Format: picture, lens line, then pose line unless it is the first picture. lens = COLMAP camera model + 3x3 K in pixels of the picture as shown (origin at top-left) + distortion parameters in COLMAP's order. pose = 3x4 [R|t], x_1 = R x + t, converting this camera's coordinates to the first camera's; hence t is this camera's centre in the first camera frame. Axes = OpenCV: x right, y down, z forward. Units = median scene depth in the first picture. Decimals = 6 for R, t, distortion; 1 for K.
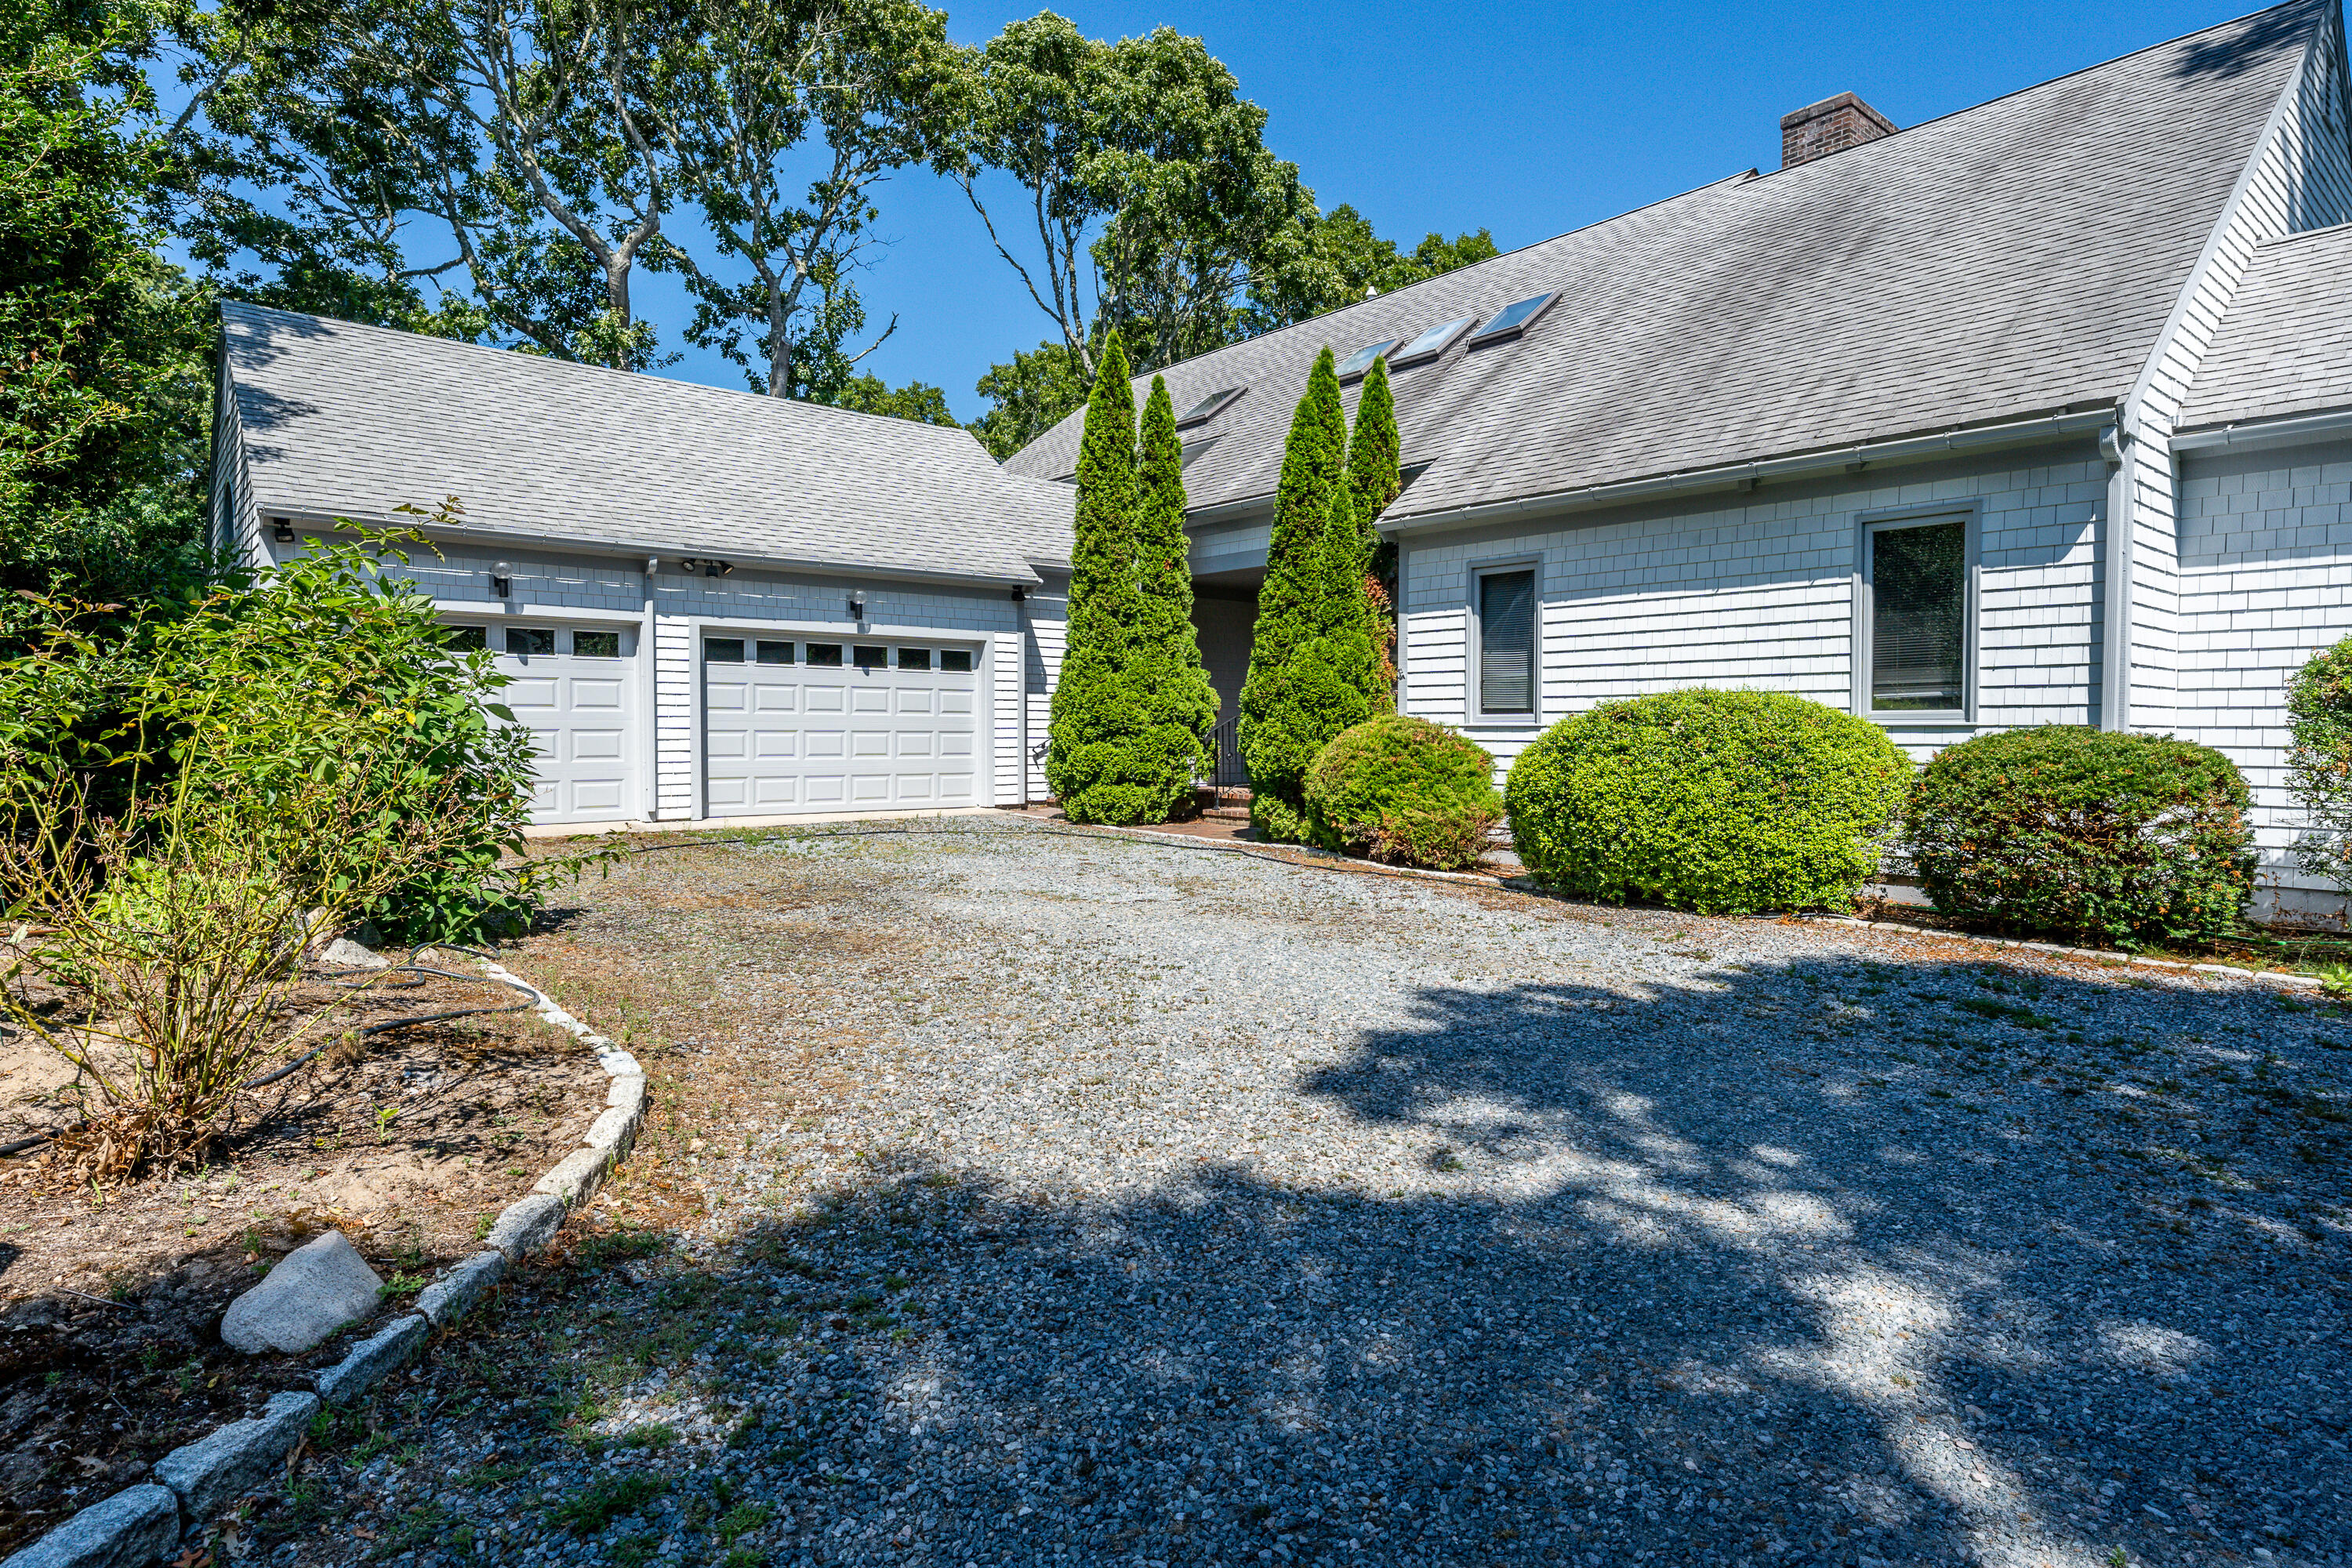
lens RADIAL K [[1266.6, 0, 1184.9], [0, 1266.6, 762.5], [0, 0, 1]] dist [0.000068, 0.002360]
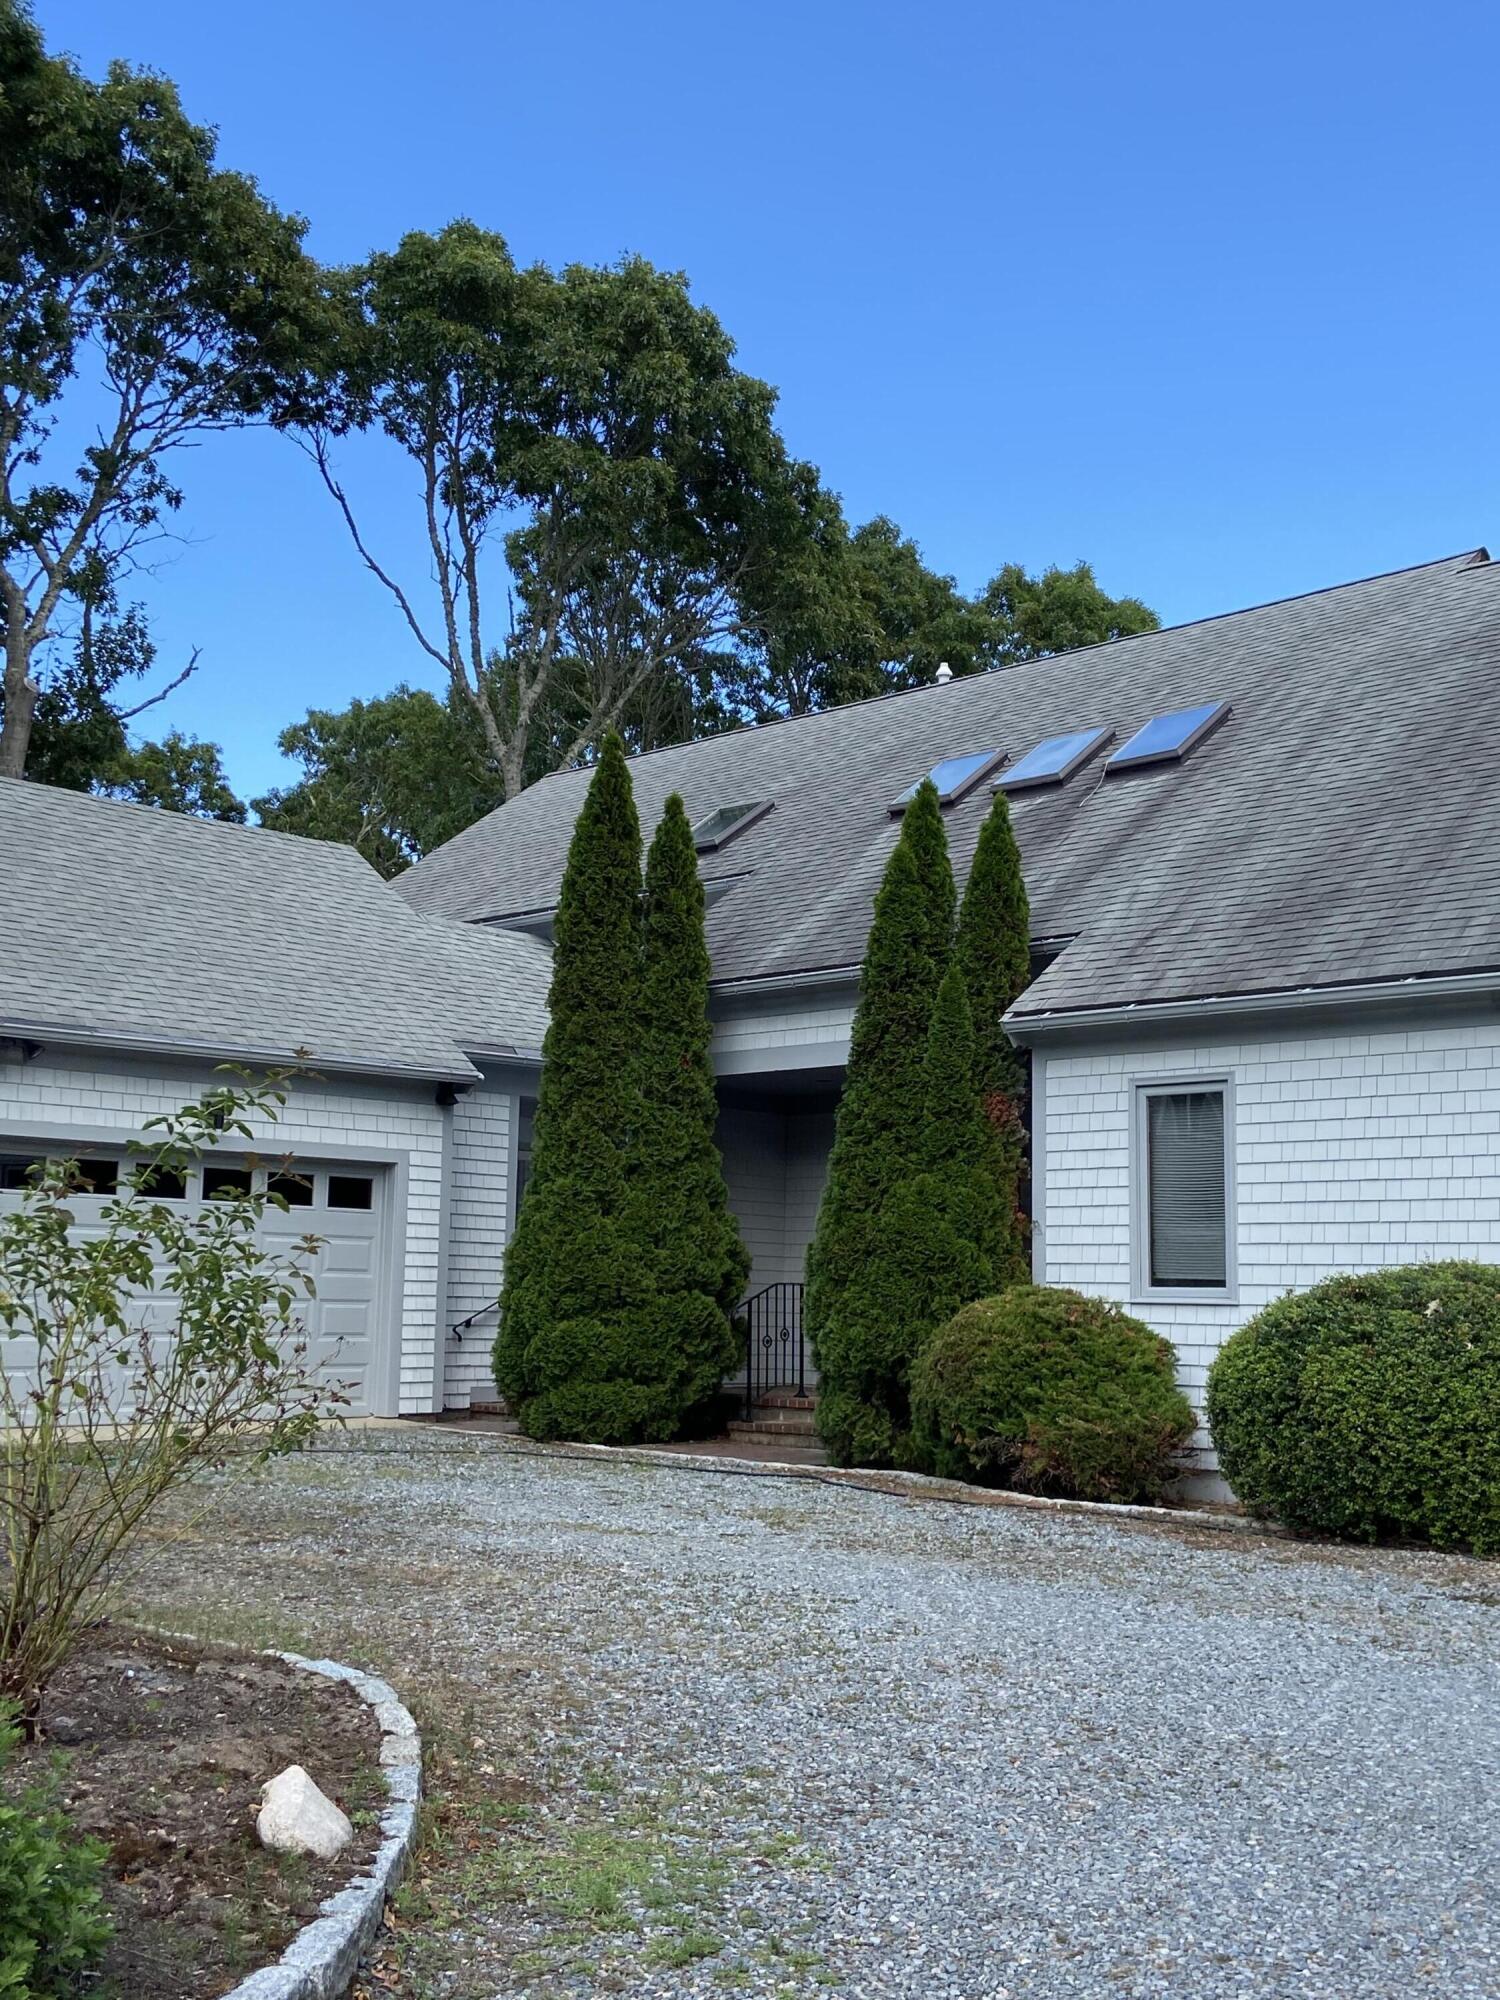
lens RADIAL K [[2126.0, 0, 772.6], [0, 2126.0, 1025.3], [0, 0, 1]] dist [0.097176, 0.000000]
pose [[0.994475, 0.029031, 0.100881, -0.085956], [-0.012948, 0.987583, -0.156561, 0.006671], [-0.104174, 0.154390, 0.982503, -0.157661]]
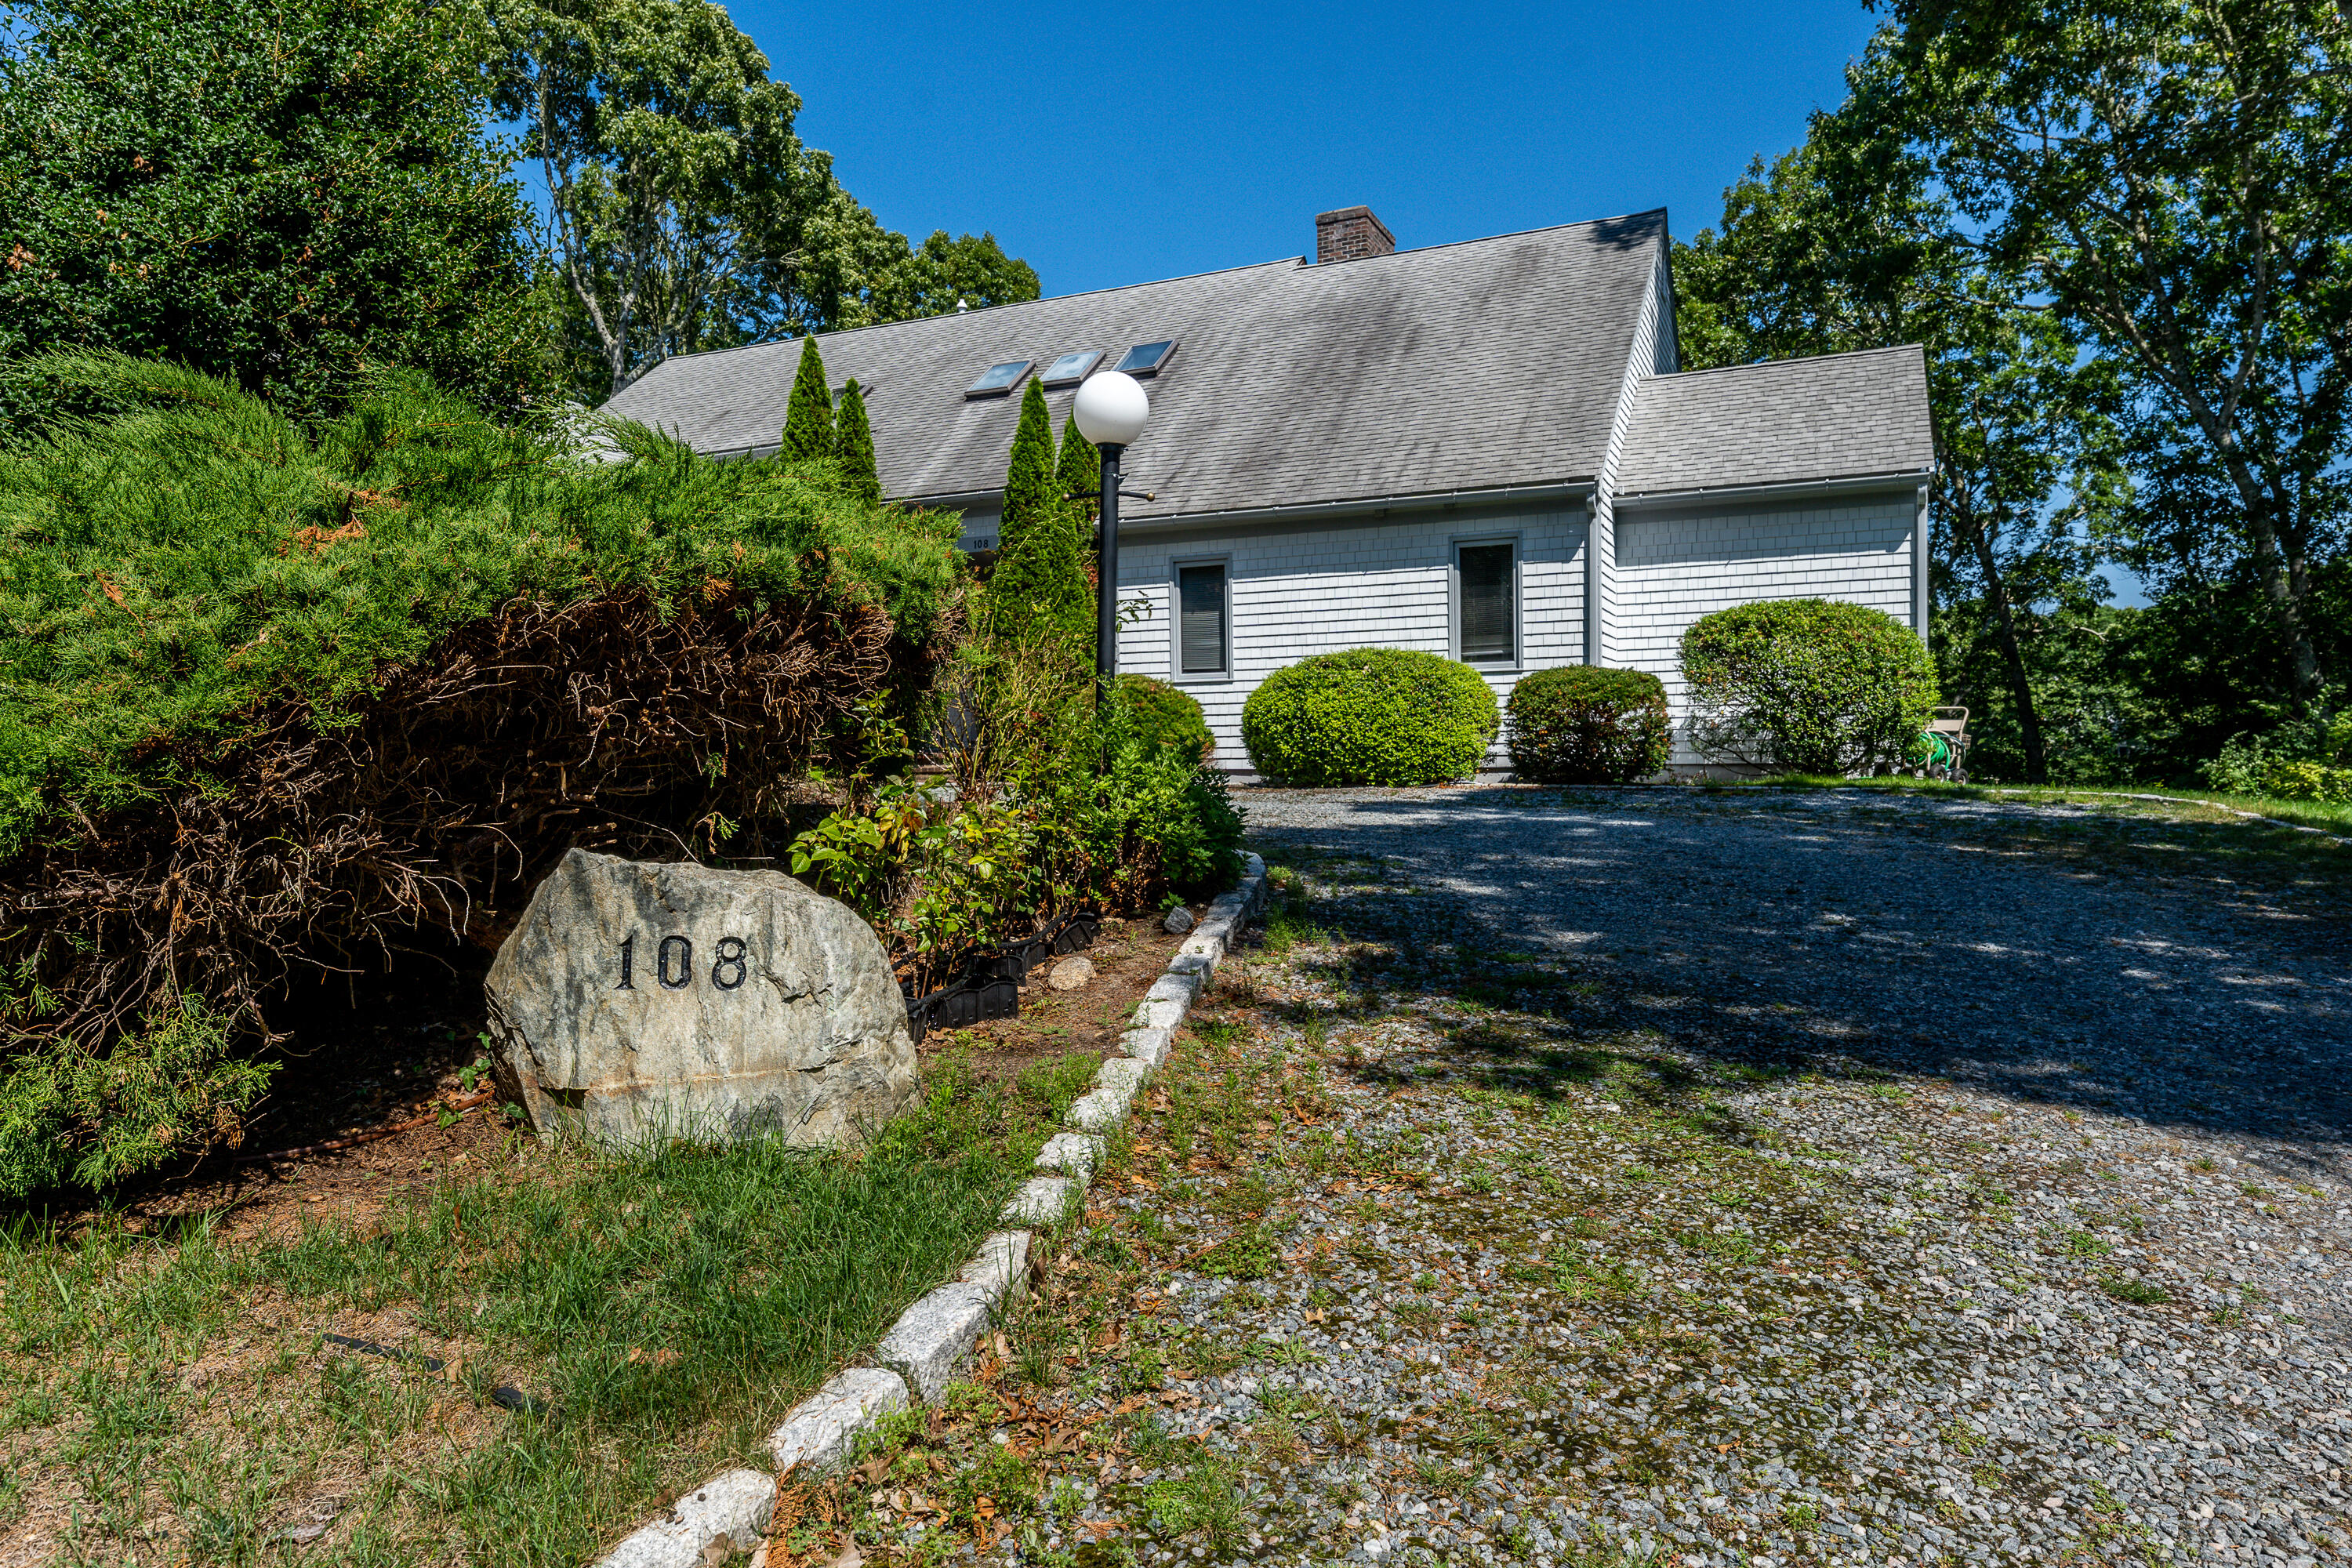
lens RADIAL K [[1411.6, 0, 1174.4], [0, 1411.6, 800.2], [0, 0, 1]] dist [-0.000259, 0.001420]
pose [[0.907518, -0.033007, 0.418713, -0.307242], [0.028052, 0.999445, 0.017987, 0.052158], [-0.419075, -0.004578, 0.907940, -0.256767]]
